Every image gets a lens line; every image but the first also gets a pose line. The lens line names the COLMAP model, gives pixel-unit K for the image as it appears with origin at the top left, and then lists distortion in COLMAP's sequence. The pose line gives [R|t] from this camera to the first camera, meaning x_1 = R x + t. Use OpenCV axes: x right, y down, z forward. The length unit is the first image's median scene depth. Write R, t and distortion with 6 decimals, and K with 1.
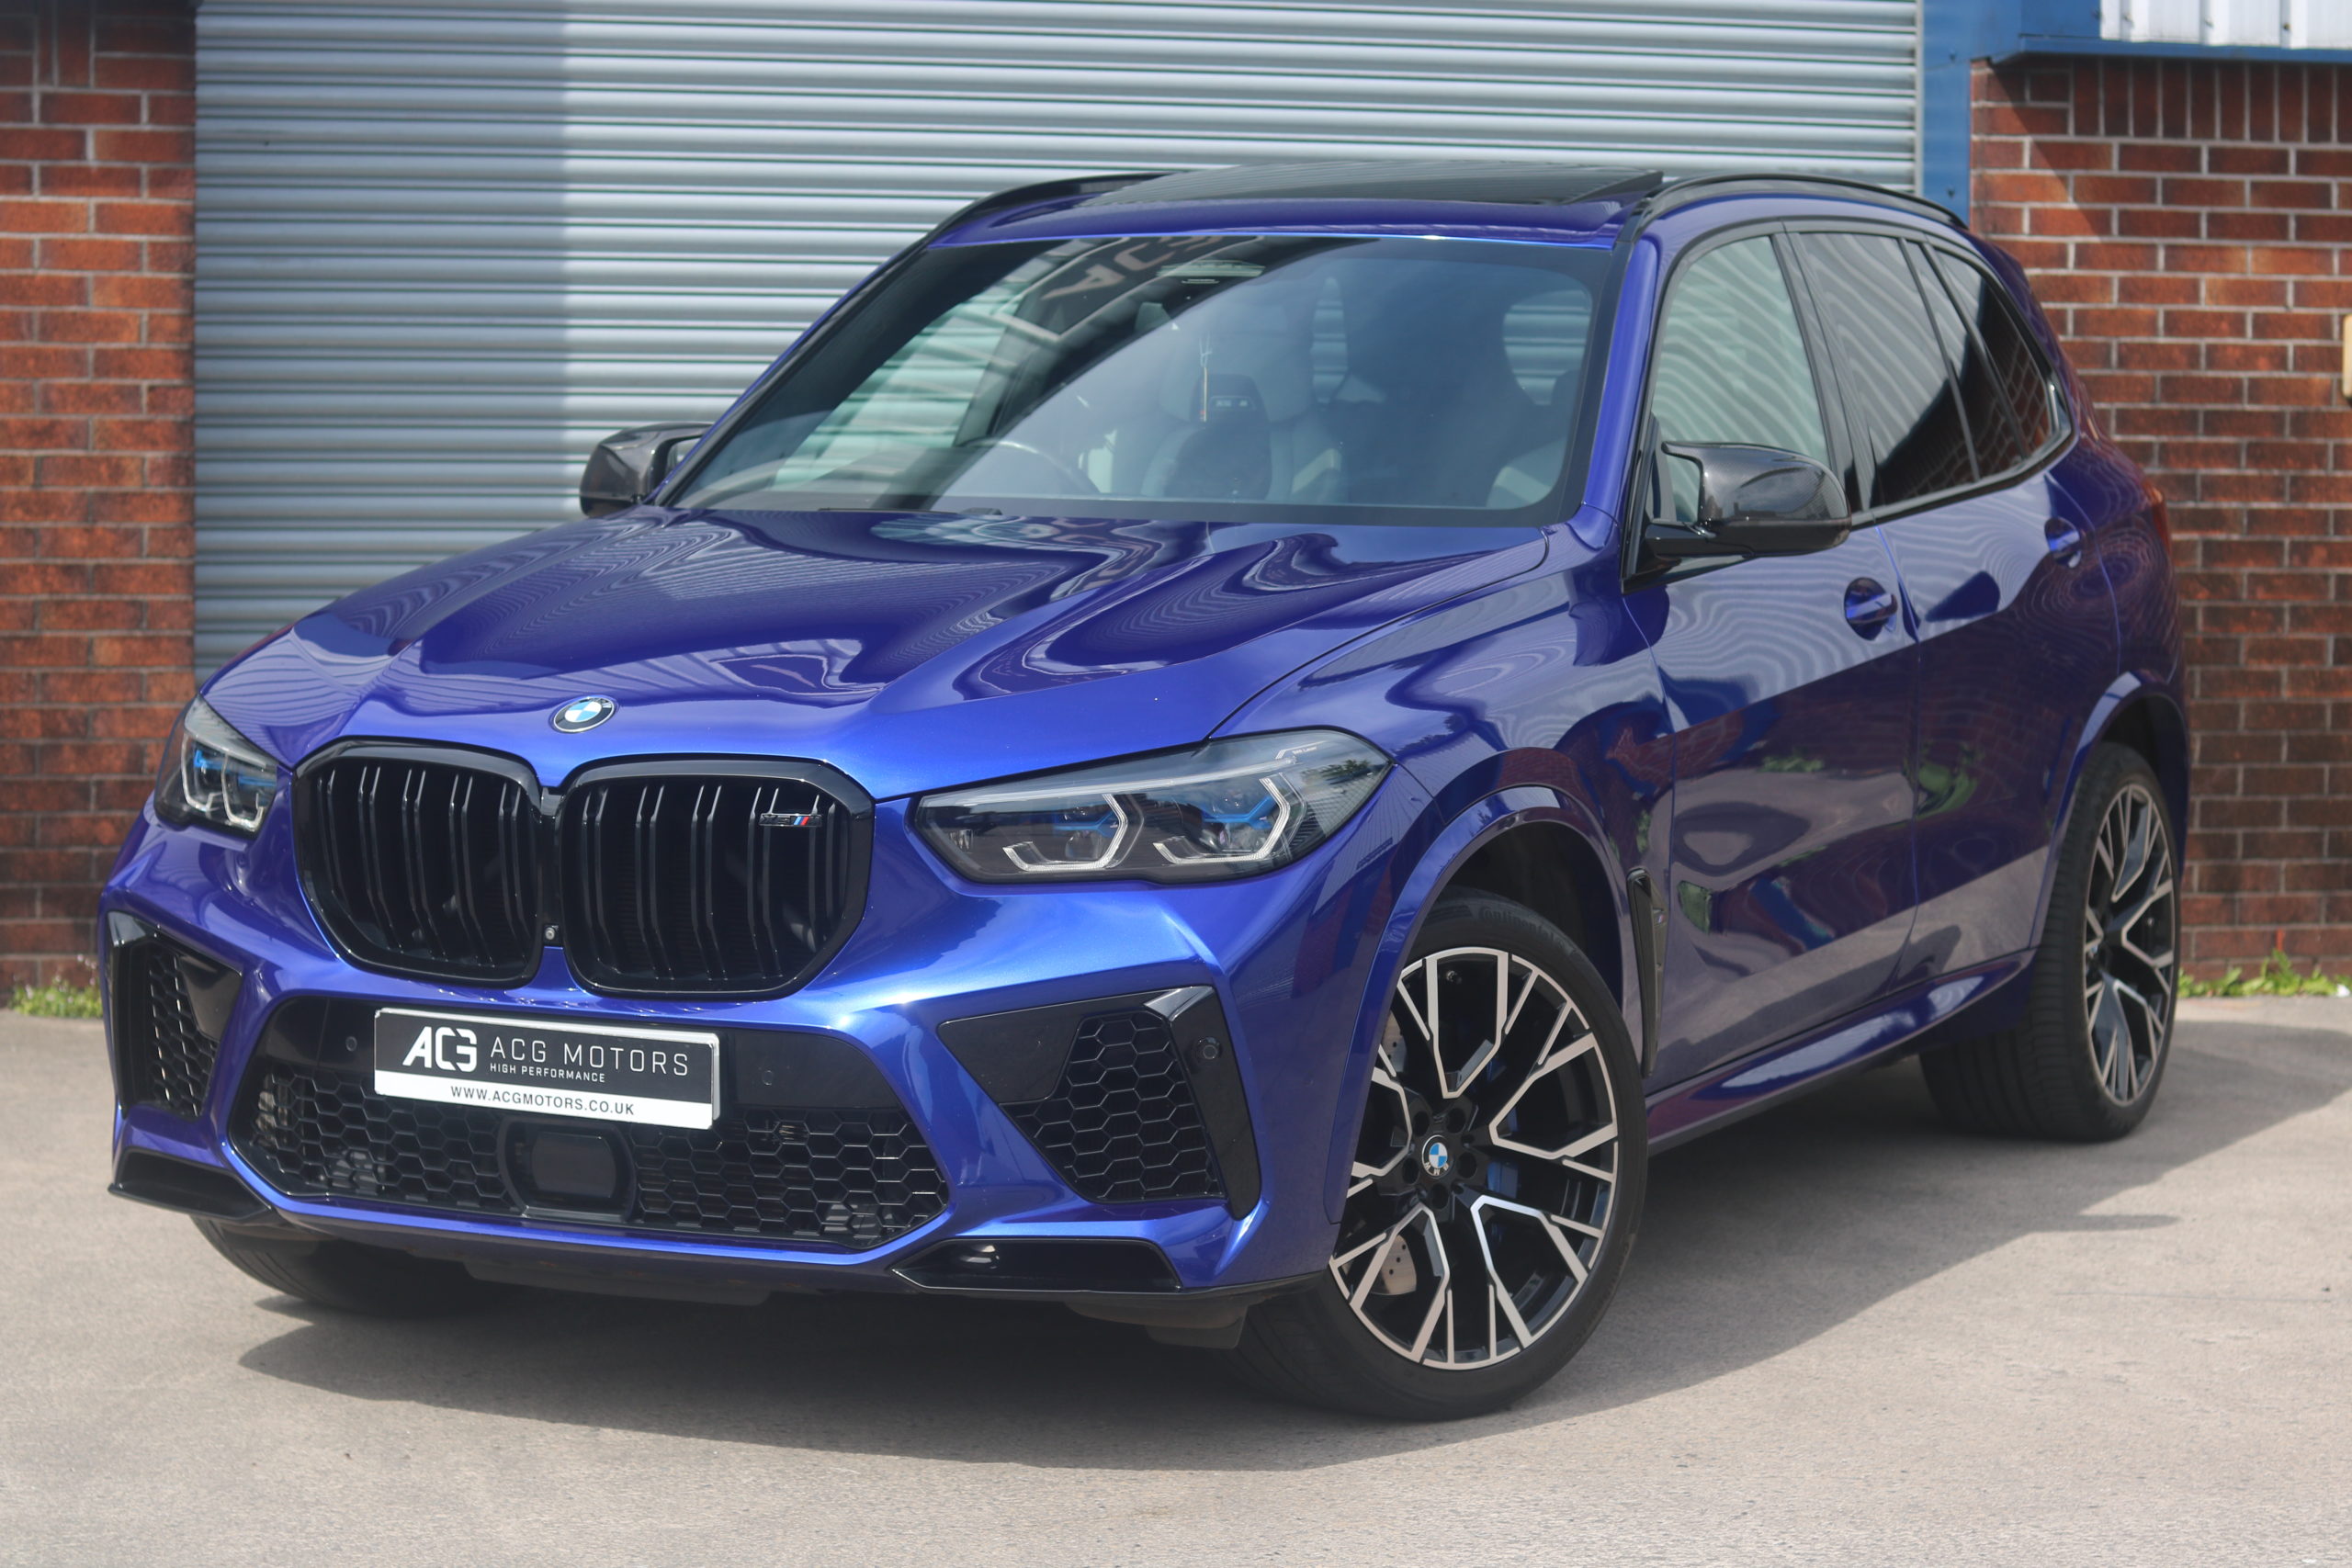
lens RADIAL K [[5471.7, 0, 1176.0], [0, 5471.7, 784.0], [0, 0, 1]] dist [-0.050736, -0.425415]
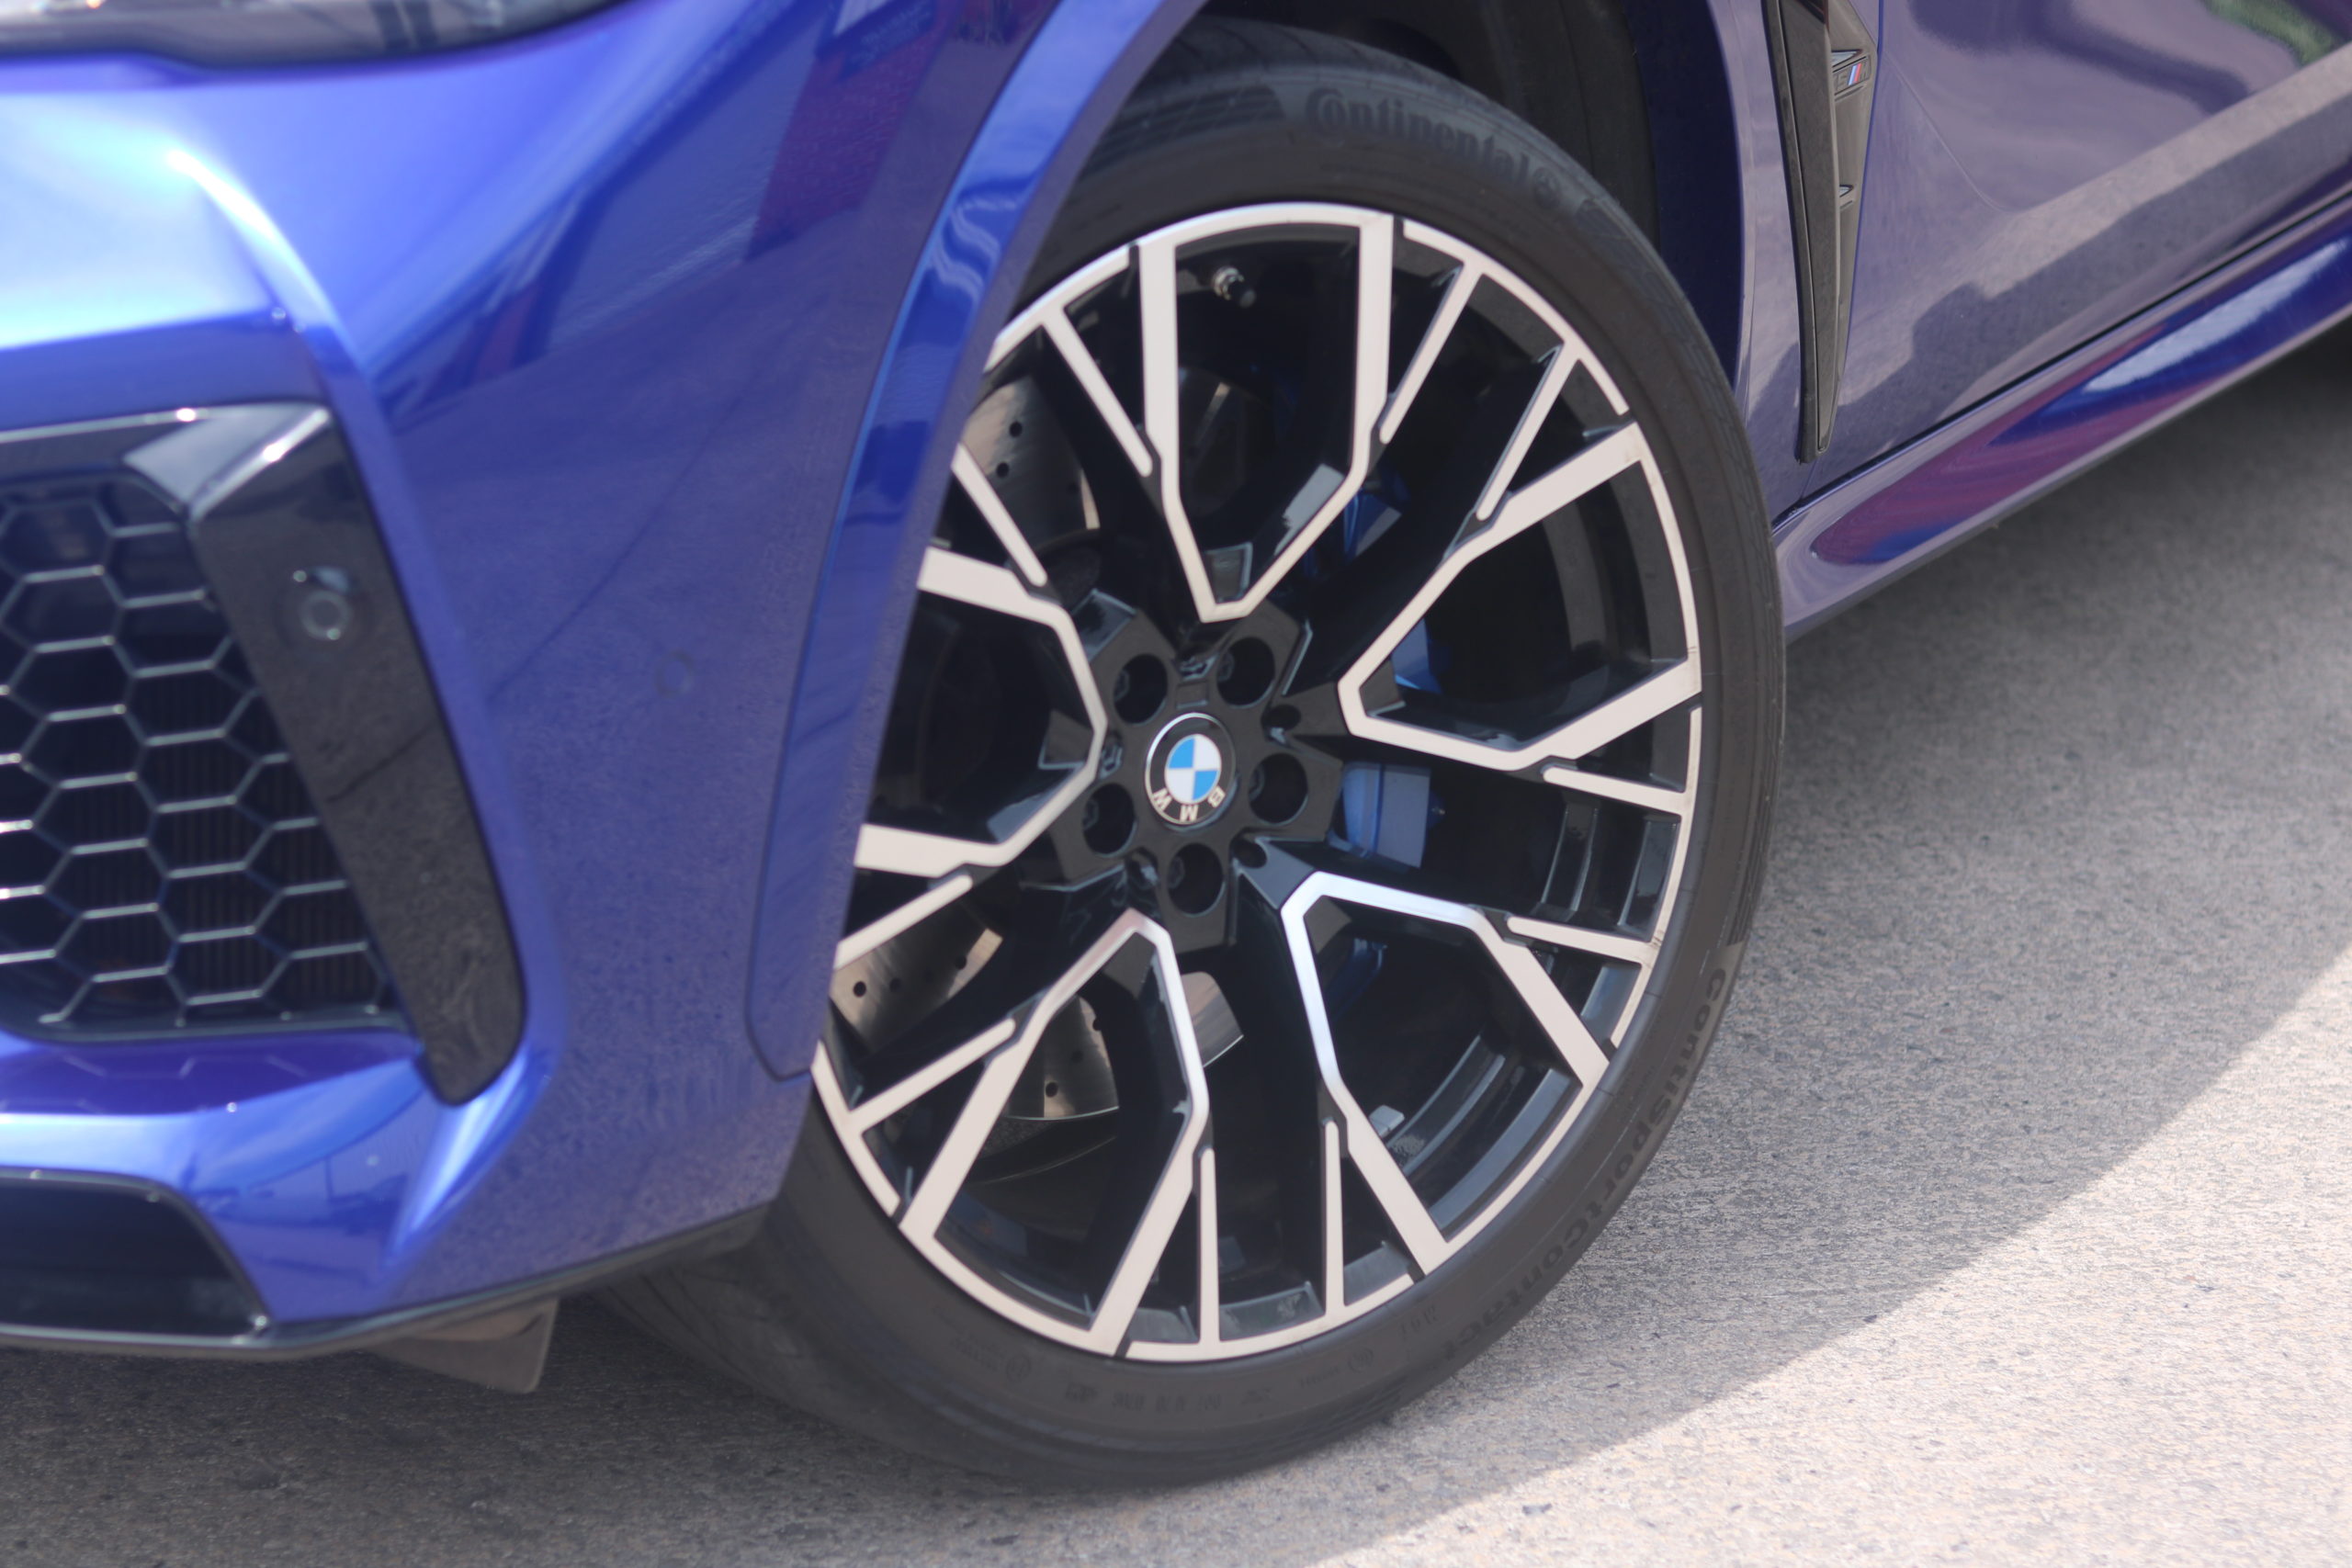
lens RADIAL K [[5471.7, 0, 1176.0], [0, 5471.7, 784.0], [0, 0, 1]] dist [-0.050736, -0.425415]
pose [[0.998149, 0.019427, -0.057626, 0.067708], [-0.007445, 0.979512, 0.201246, -0.004542], [0.060355, -0.200445, 0.977844, 0.641896]]
